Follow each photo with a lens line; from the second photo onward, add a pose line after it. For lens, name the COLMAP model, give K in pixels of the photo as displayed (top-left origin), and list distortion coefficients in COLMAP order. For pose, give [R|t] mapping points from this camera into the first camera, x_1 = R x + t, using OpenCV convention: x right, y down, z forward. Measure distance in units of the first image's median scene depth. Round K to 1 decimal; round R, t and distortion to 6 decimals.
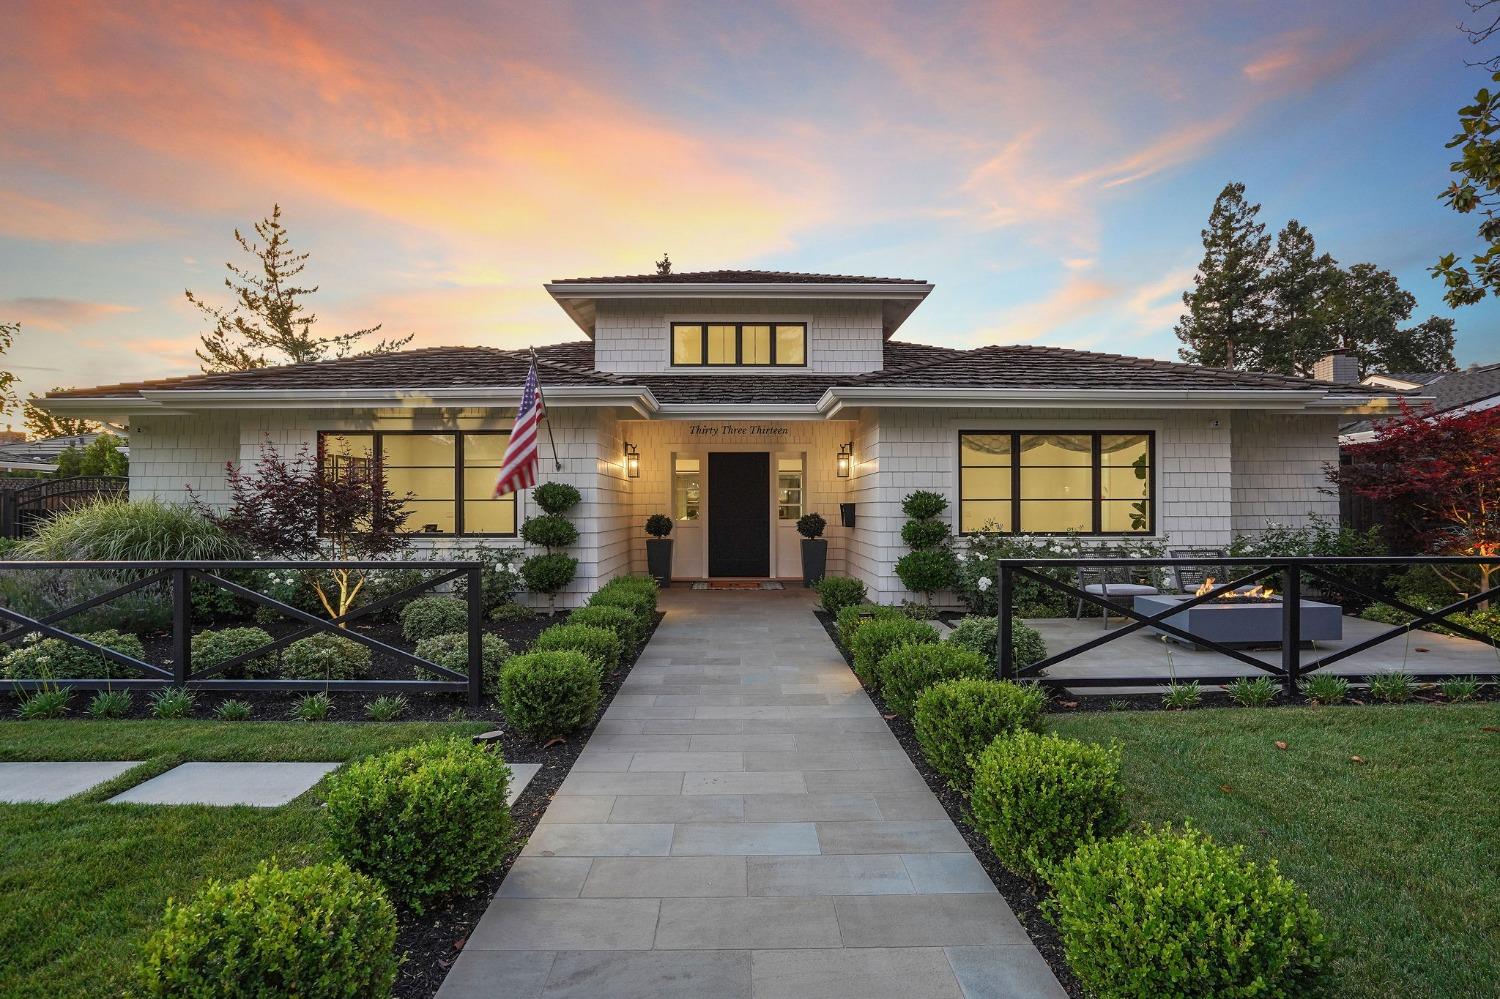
lens RADIAL K [[738.7, 0, 746.6], [0, 738.7, 507.2], [0, 0, 1]] dist [-0.037863, 0.014047]
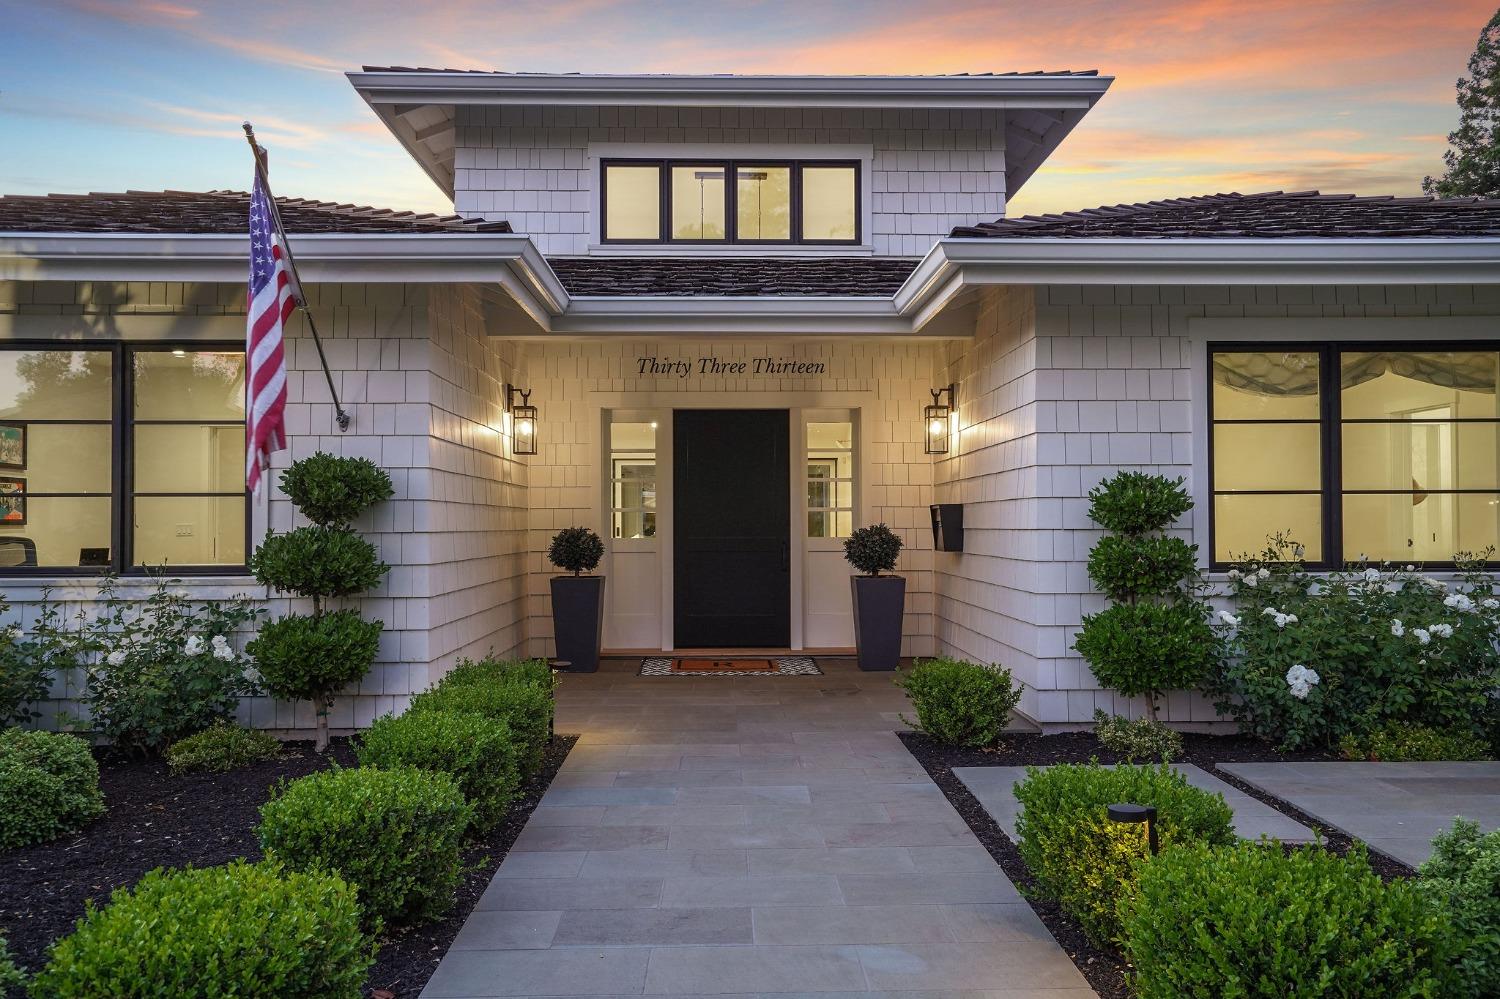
lens RADIAL K [[1070.6, 0, 749.1], [0, 1070.6, 505.6], [0, 0, 1]] dist [0.022213, 0.004629]
pose [[0.999897, -0.001614, 0.014235, -0.011201], [0.001838, 0.999875, -0.015720, 0.008119], [-0.014208, 0.015744, 0.999775, 0.308832]]
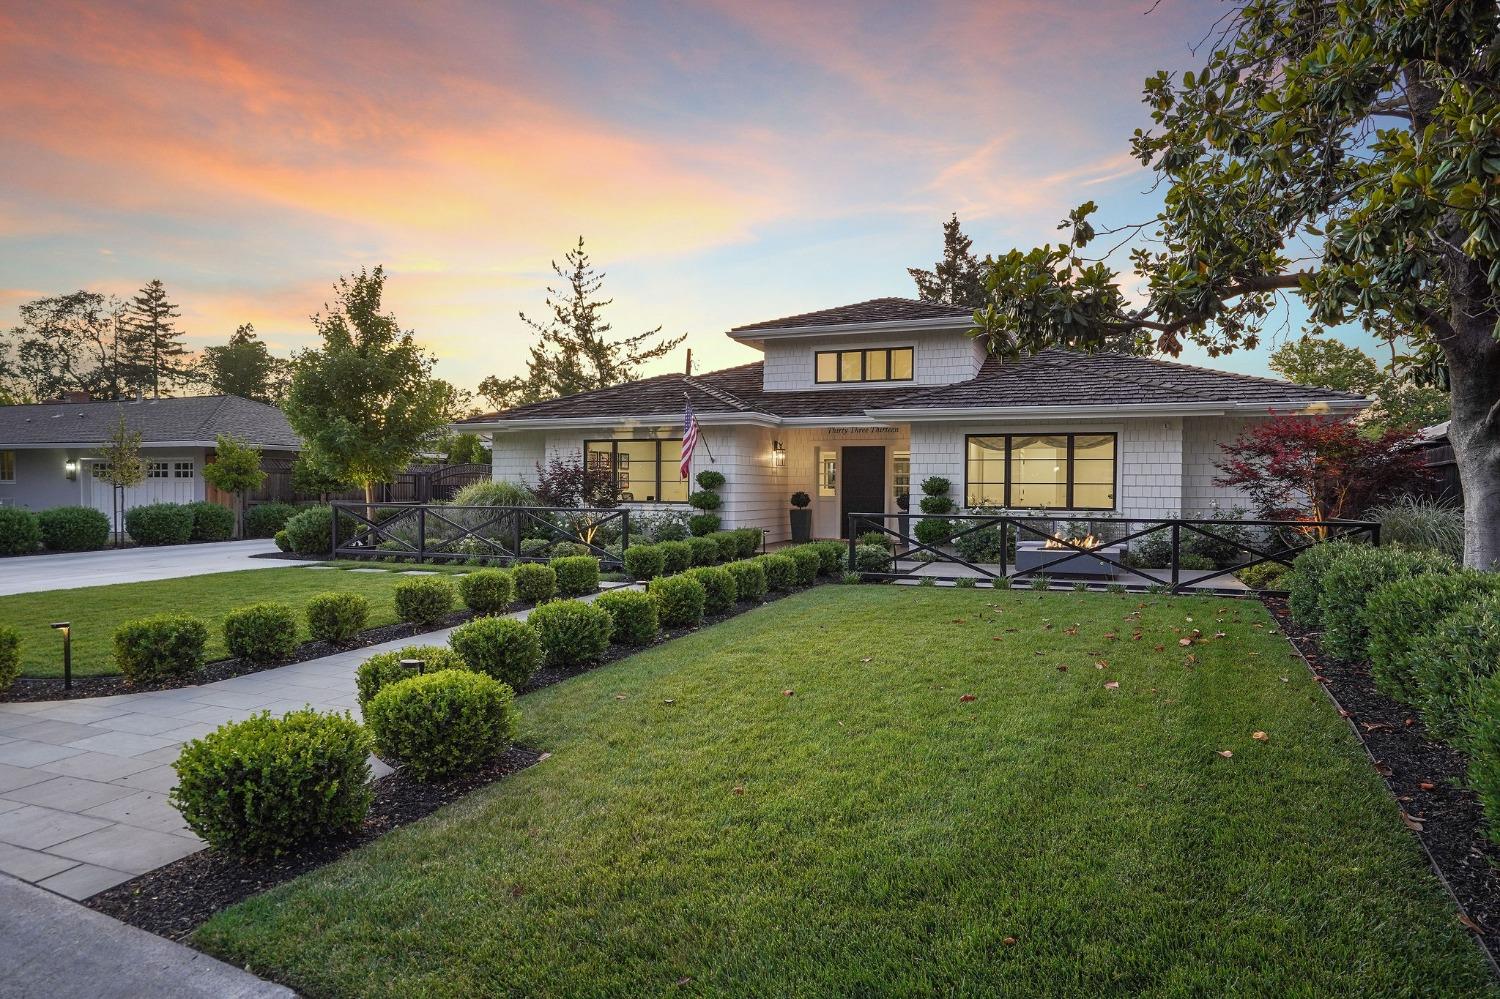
lens RADIAL K [[879.2, 0, 759.2], [0, 879.2, 507.6], [0, 0, 1]] dist [-0.021927, 0.008479]
pose [[0.924340, 0.017780, -0.381155, 0.542601], [-0.008728, 0.999638, 0.025464, -0.002317], [0.381469, -0.020211, 0.924161, -0.701438]]
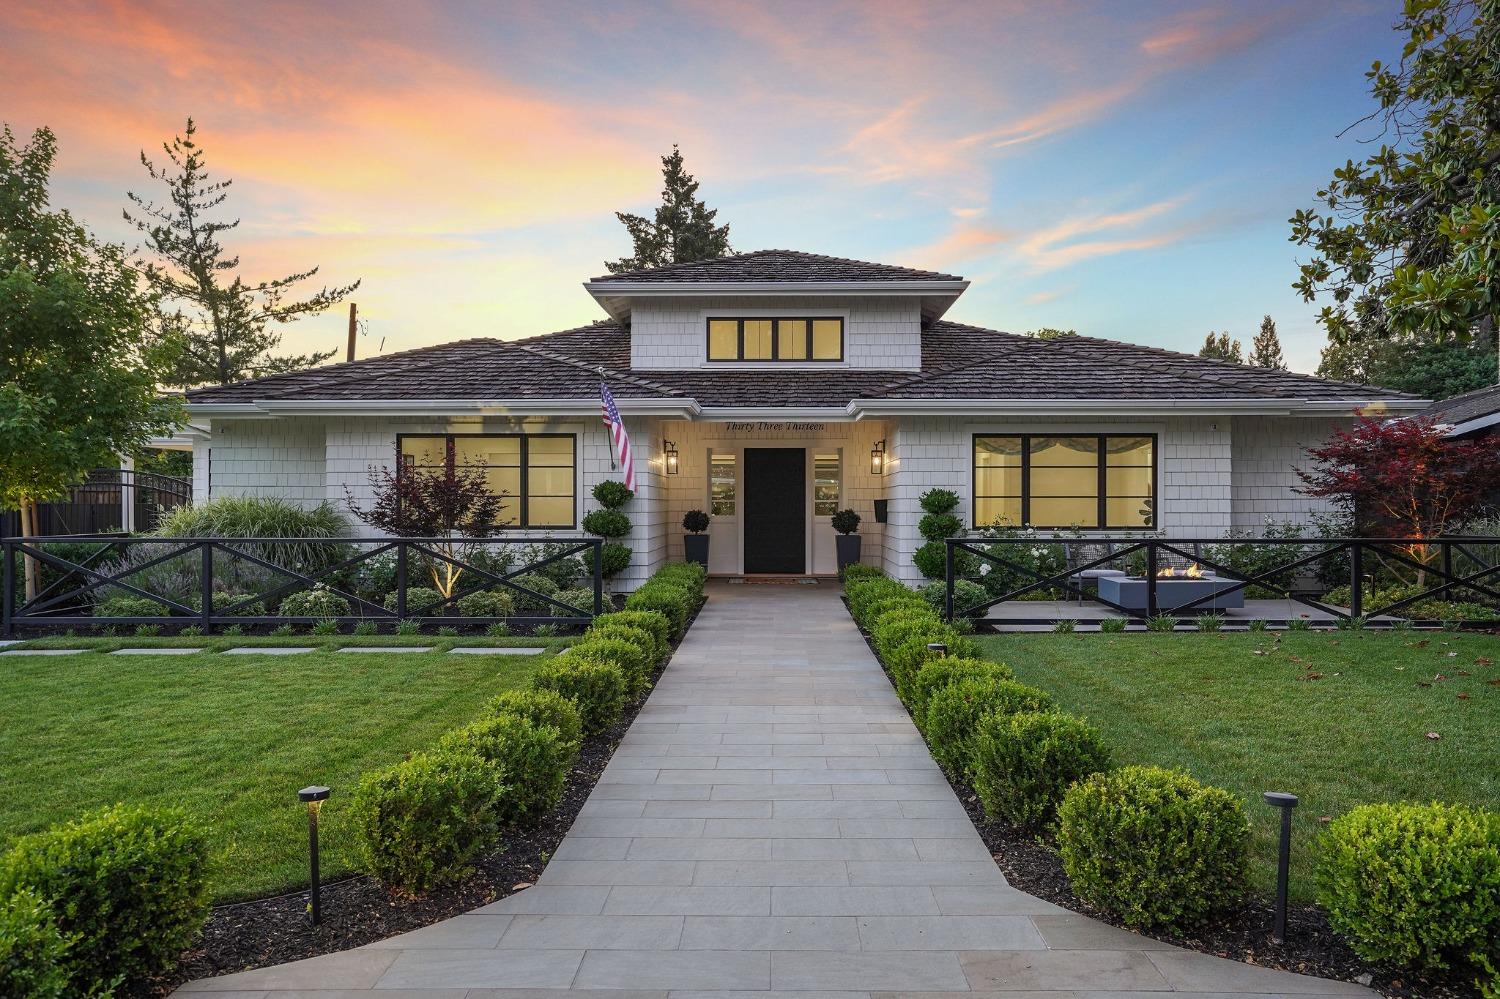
lens RADIAL K [[1165.9, 0, 752.5], [0, 1165.9, 505.8], [0, 0, 1]] dist [0.040394, 0.008899]
pose [[0.999459, 0.002236, -0.032805, 0.014083], [-0.002158, 0.999995, 0.002412, -0.000027], [0.032810, -0.002340, 0.999459, -0.728908]]
